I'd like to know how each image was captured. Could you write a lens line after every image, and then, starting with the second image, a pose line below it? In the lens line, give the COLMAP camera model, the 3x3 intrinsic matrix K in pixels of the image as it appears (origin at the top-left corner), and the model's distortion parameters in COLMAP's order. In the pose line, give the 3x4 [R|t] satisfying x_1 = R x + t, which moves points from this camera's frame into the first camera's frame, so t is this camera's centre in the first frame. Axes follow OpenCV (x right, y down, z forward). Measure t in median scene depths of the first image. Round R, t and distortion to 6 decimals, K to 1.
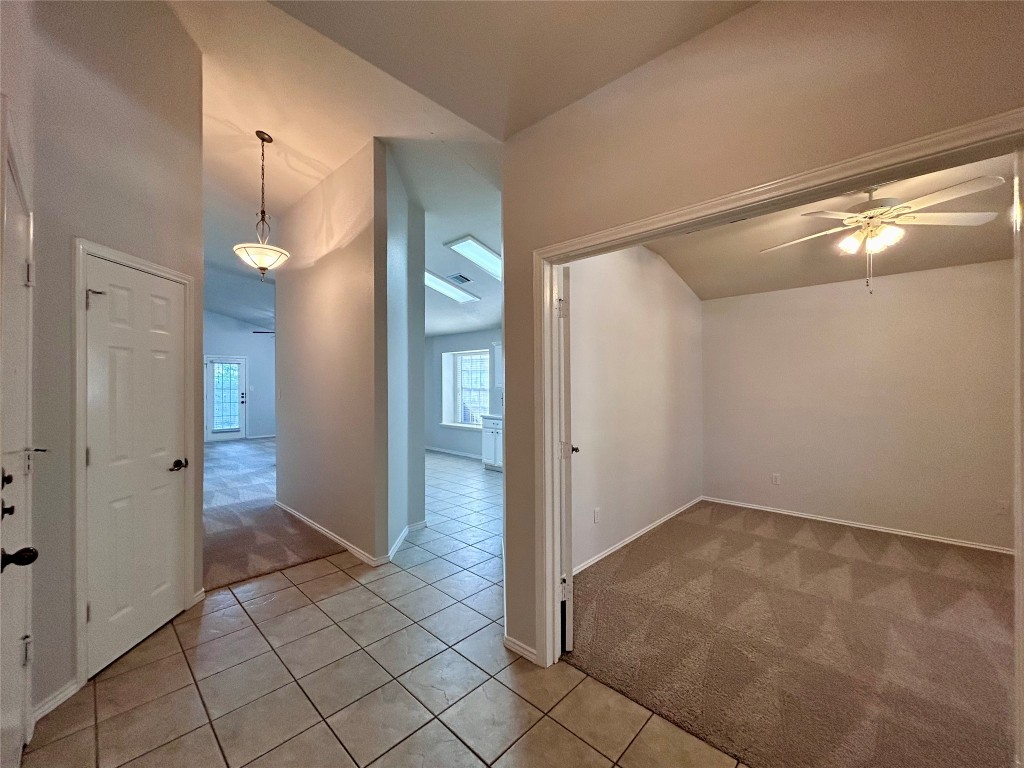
lens RADIAL K [[409.9, 0, 513.8], [0, 409.9, 384.7], [0, 0, 1]] dist [-0.000243, -0.000483]
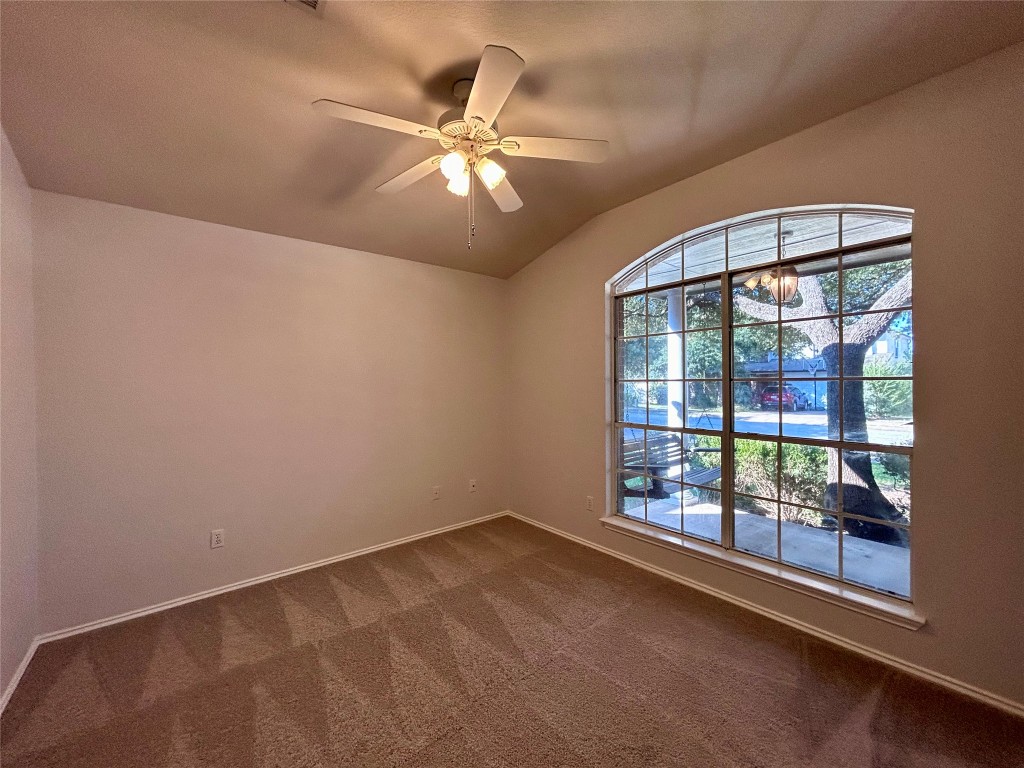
lens RADIAL K [[409.9, 0, 513.8], [0, 409.9, 384.7], [0, 0, 1]] dist [-0.000243, -0.000483]
pose [[0.126634, -0.007484, 0.991921, 0.132208], [0.006403, 0.999957, 0.006727, 0.006938], [-0.991929, 0.005499, 0.126677, 0.619900]]
